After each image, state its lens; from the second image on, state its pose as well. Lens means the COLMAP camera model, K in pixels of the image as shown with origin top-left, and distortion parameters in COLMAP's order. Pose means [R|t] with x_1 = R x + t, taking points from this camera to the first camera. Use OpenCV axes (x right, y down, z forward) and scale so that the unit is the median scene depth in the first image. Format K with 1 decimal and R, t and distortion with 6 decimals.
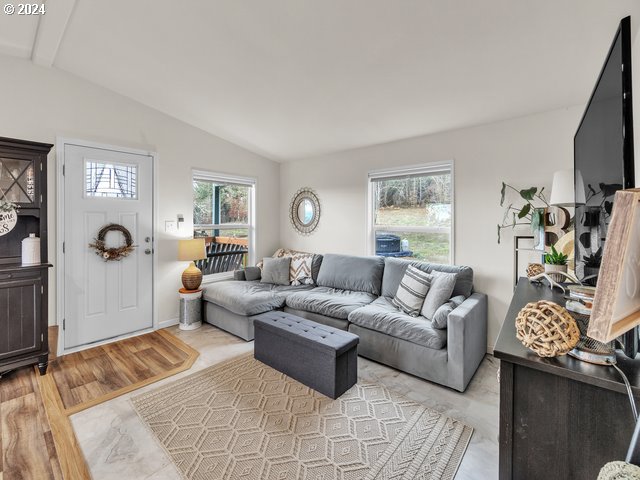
lens RADIAL K [[281.1, 0, 306.1], [0, 281.1, 224.8], [0, 0, 1]] dist [-0.007943, 0.000446]
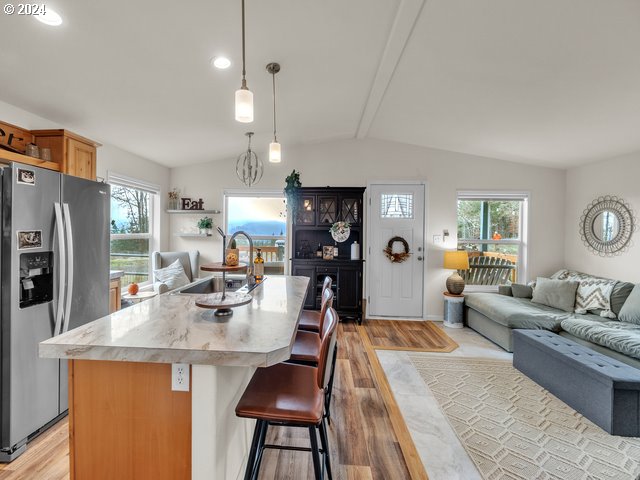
lens RADIAL K [[281.1, 0, 306.1], [0, 281.1, 224.8], [0, 0, 1]] dist [-0.007943, 0.000446]
pose [[0.623000, -0.011215, -0.782141, 0.127664], [-0.028703, 0.998896, -0.037186, 0.003965], [0.781695, 0.045617, 0.621990, -0.231152]]
